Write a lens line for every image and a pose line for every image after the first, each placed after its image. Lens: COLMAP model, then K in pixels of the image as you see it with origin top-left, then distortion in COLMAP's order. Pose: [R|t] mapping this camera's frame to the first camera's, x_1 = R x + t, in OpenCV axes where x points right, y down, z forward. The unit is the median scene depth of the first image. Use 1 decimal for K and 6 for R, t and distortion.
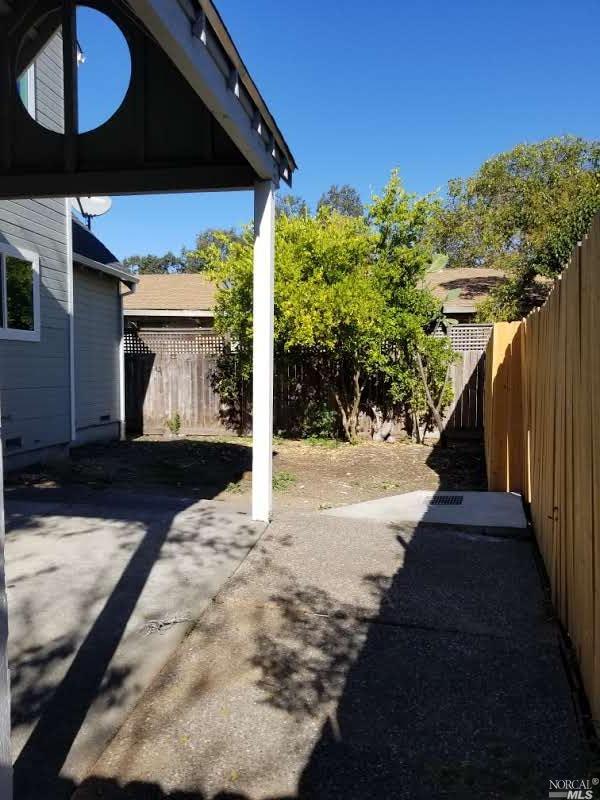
lens RADIAL K [[622.8, 0, 300.0], [0, 622.8, 400.0], [0, 0, 1]] dist [0.080949, -0.143244]
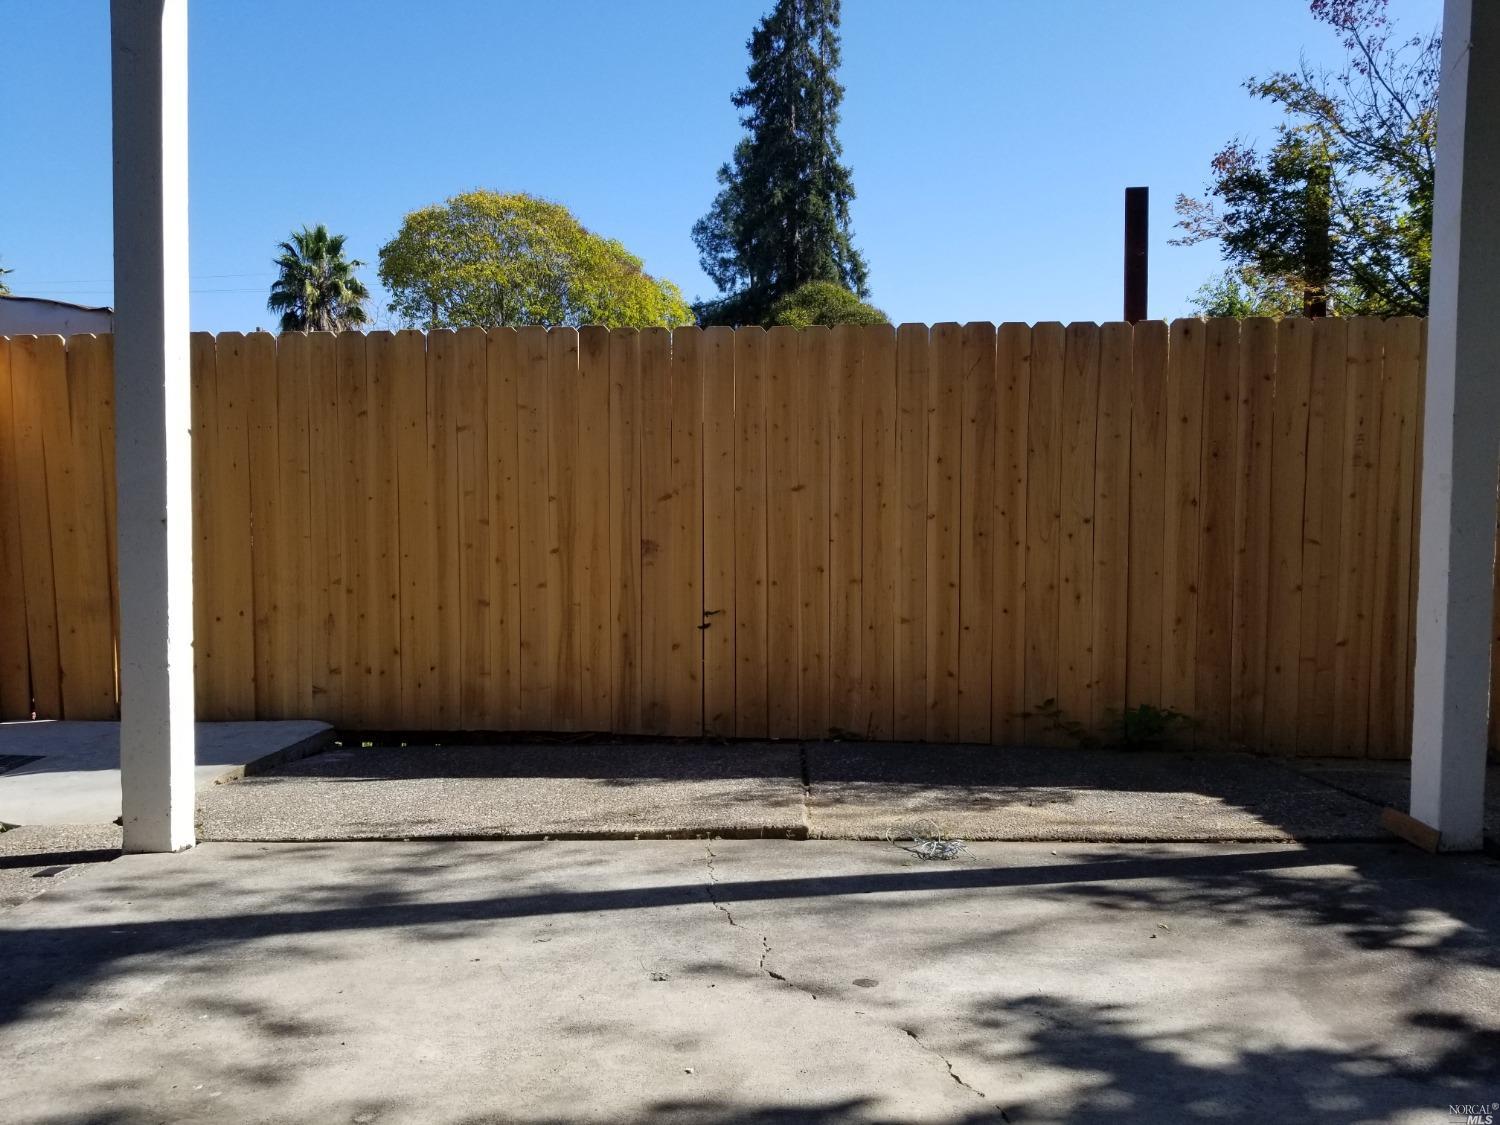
lens RADIAL K [[1167.7, 0, 750.0], [0, 1167.7, 562.5], [0, 0, 1]] dist [0.080949, -0.143244]
pose [[-0.178093, -0.040519, 0.983179, -1.301328], [0.044348, 0.997806, 0.049155, 0.037430], [-0.983014, 0.052356, -0.175905, 1.410170]]
